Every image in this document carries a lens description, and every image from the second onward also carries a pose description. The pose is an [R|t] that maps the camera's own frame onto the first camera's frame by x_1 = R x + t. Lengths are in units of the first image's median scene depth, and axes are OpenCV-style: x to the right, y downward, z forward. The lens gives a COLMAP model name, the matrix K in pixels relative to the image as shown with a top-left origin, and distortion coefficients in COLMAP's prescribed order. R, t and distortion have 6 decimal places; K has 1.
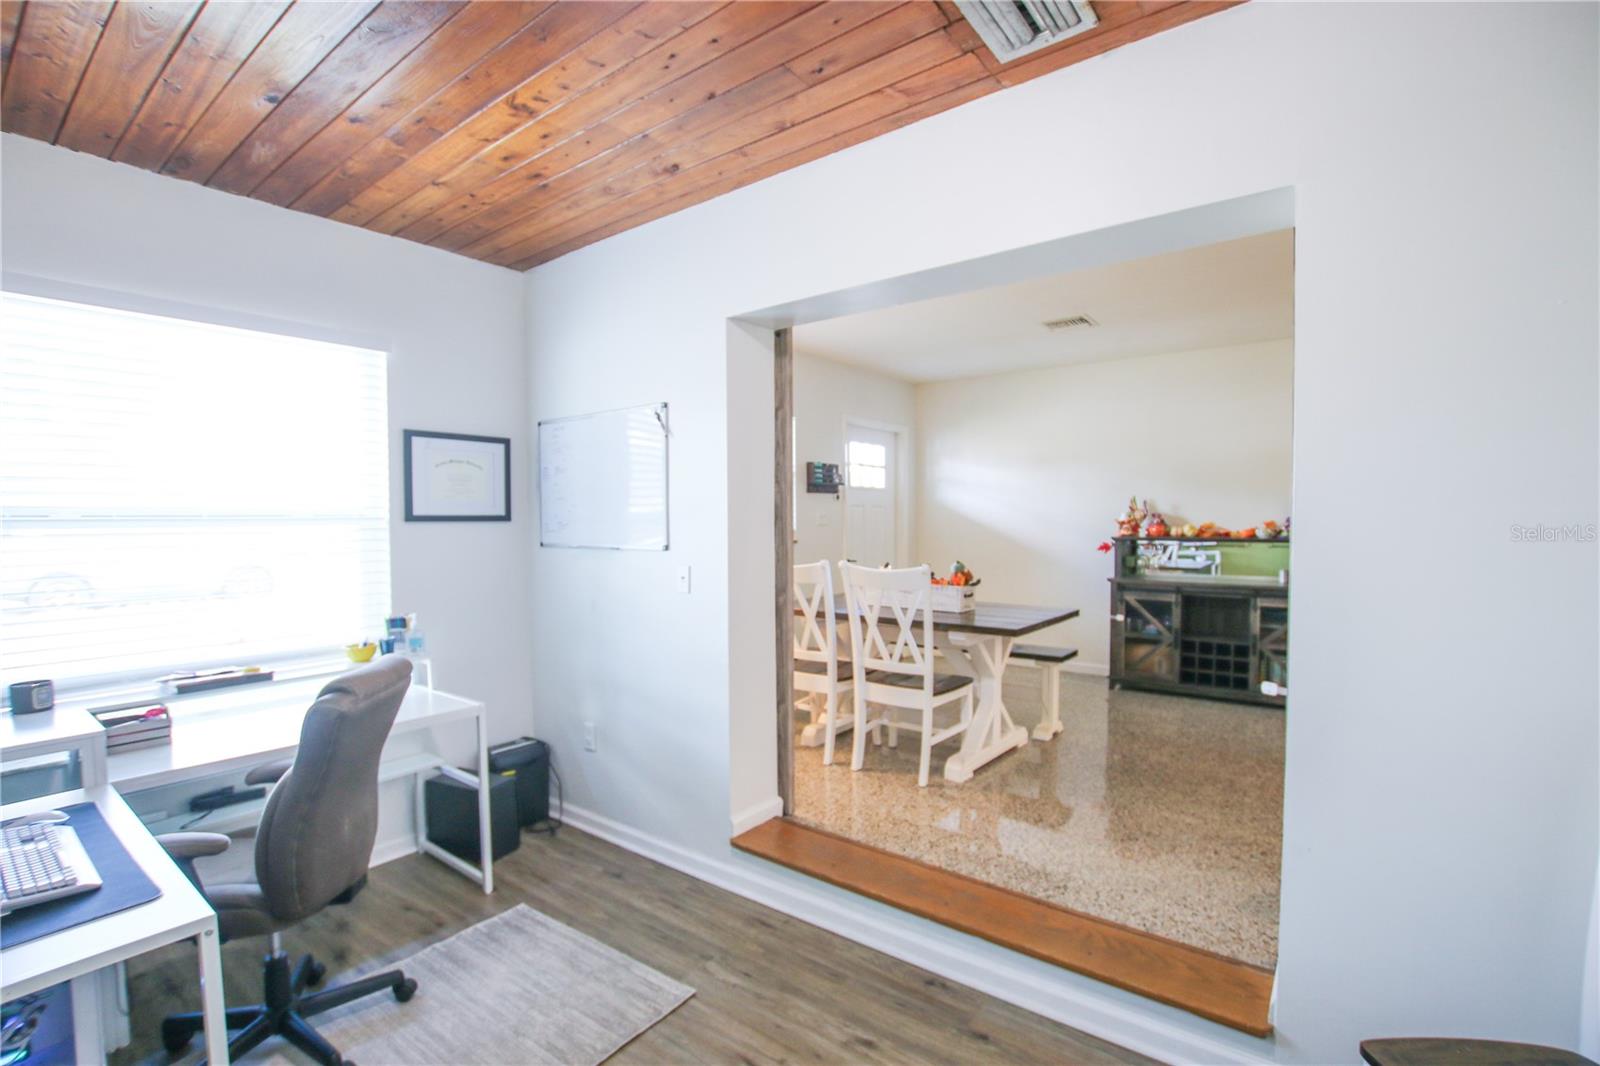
lens RADIAL K [[737.1, 0, 795.4], [0, 737.1, 550.6], [0, 0, 1]] dist [-0.031724, 0.005430]
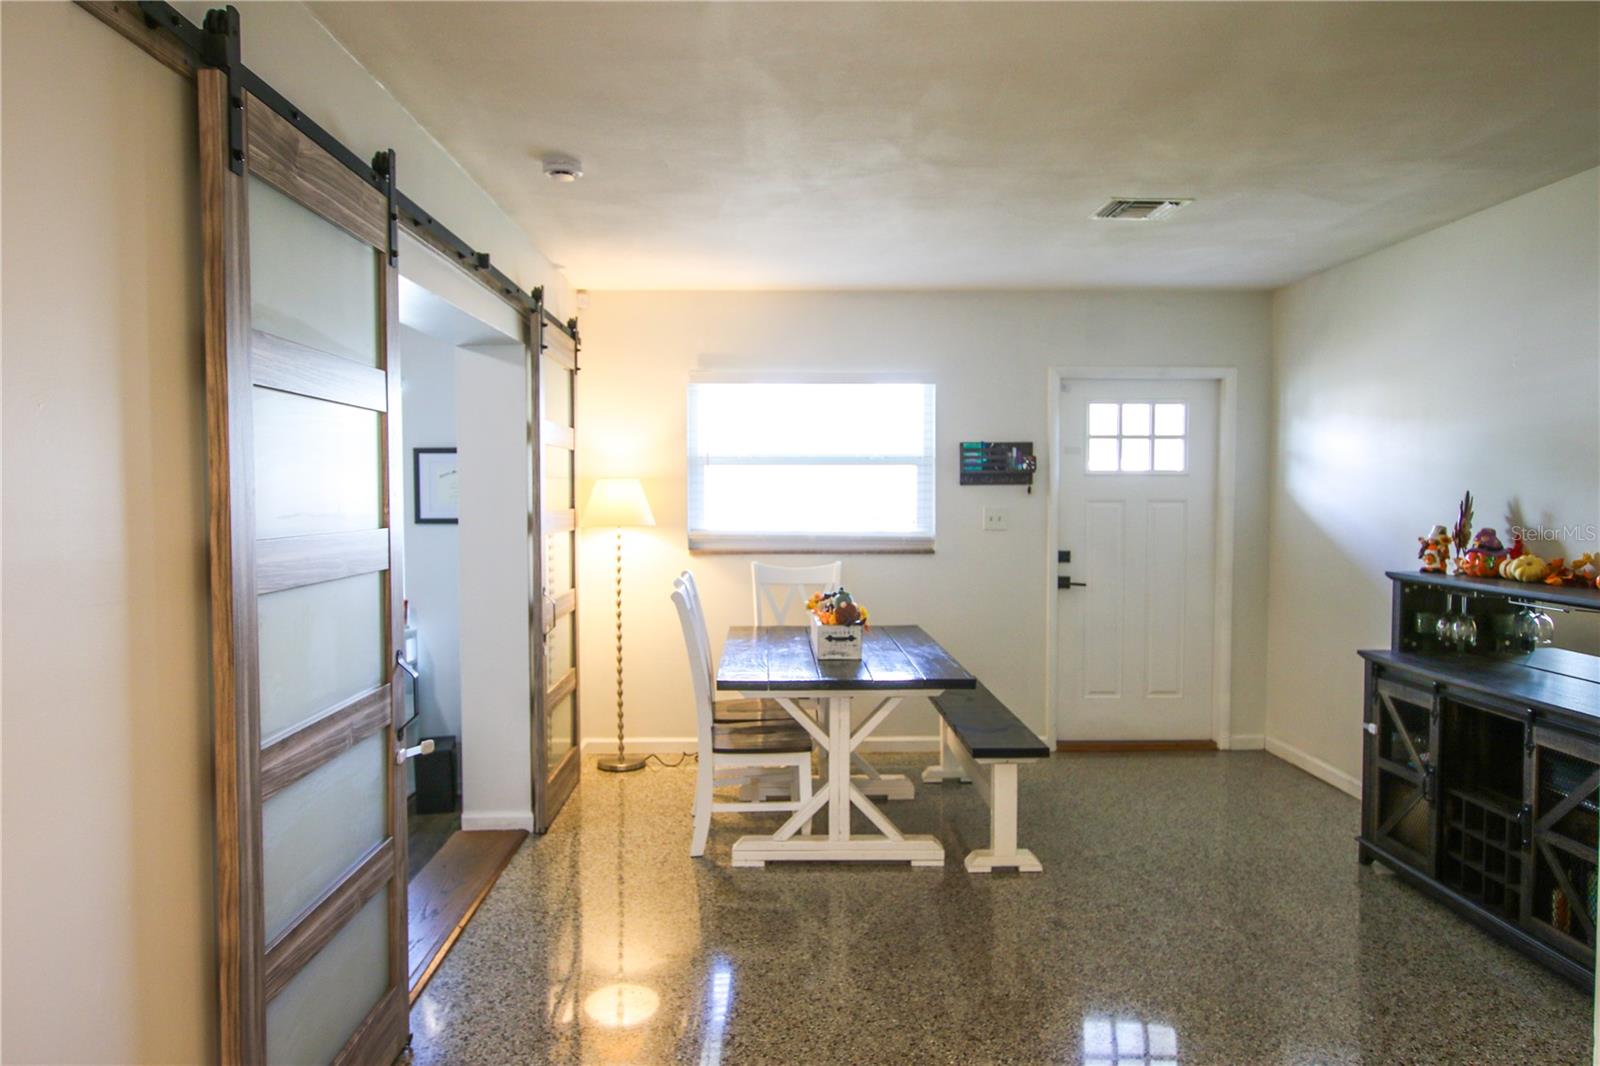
lens RADIAL K [[1120.1, 0, 798.9], [0, 1120.1, 549.1], [0, 0, 1]] dist [-0.004735, 0.004403]
pose [[0.635949, 0.045095, -0.770412, 1.382181], [-0.033618, 0.998962, 0.030722, -0.080156], [0.770999, 0.006362, 0.636805, 0.318118]]
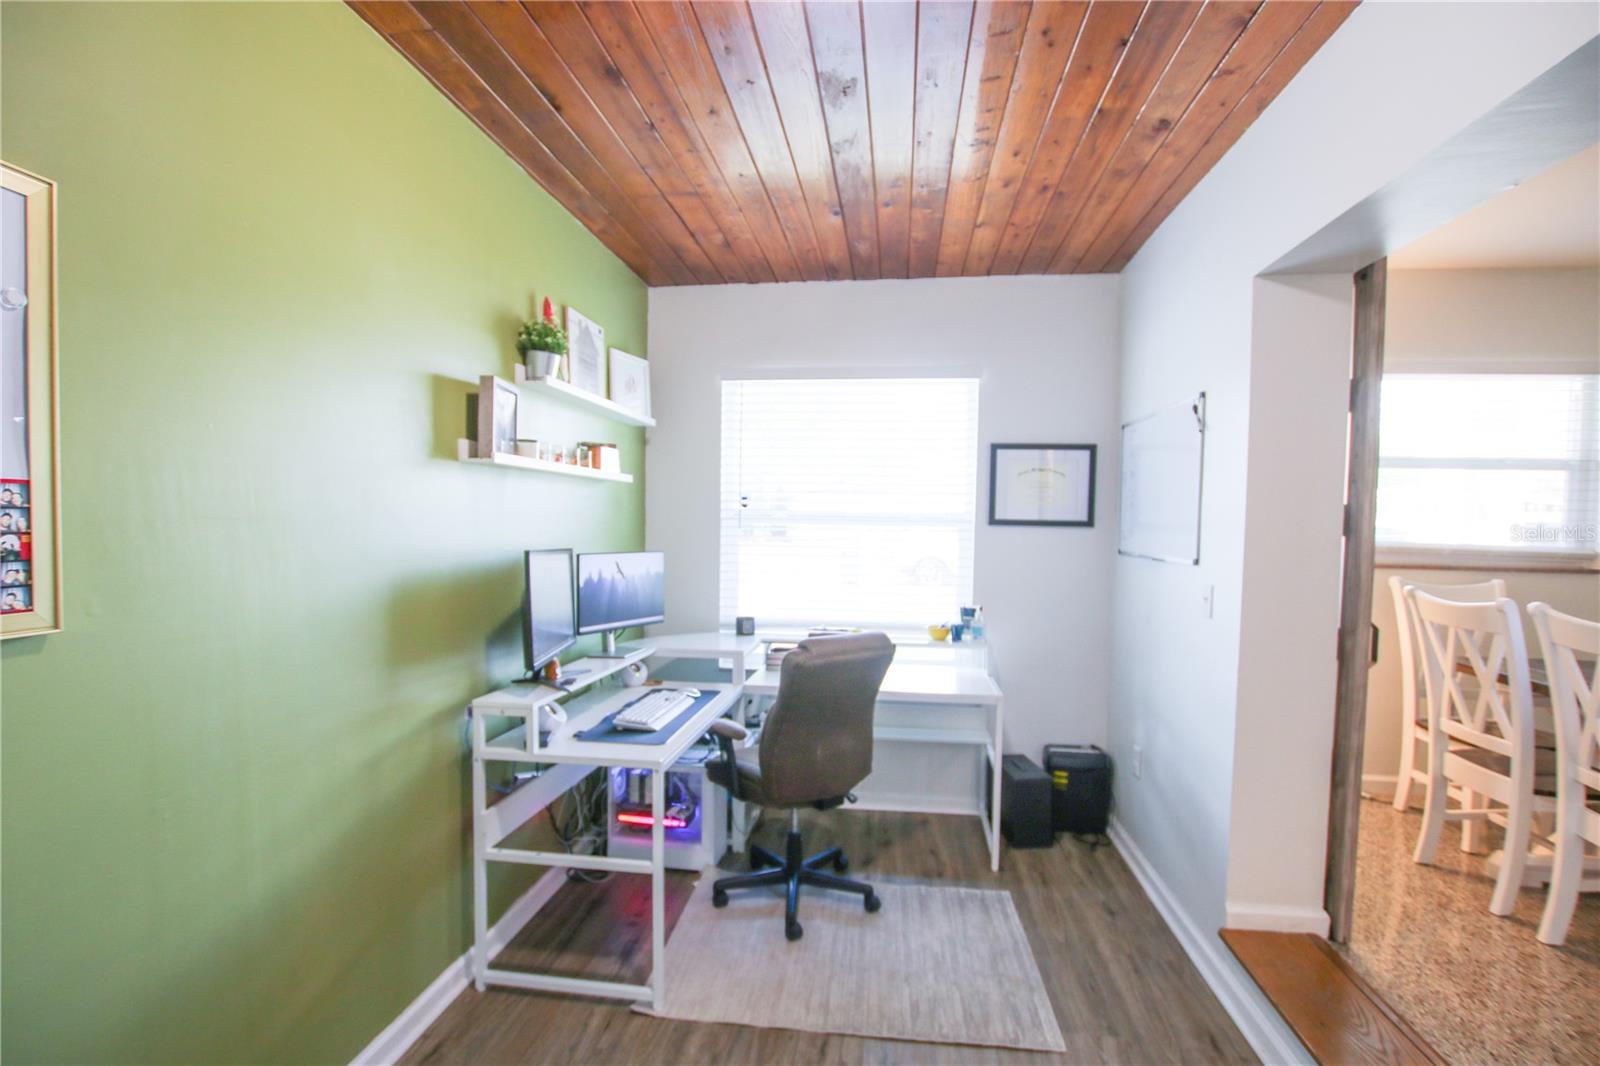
lens RADIAL K [[737.1, 0, 795.4], [0, 737.1, 550.6], [0, 0, 1]] dist [-0.031724, 0.005430]
pose [[0.502634, 0.050032, -0.863050, 0.320759], [-0.056068, 0.998109, 0.025208, -0.012233], [0.862679, 0.035719, 0.504489, 0.172992]]
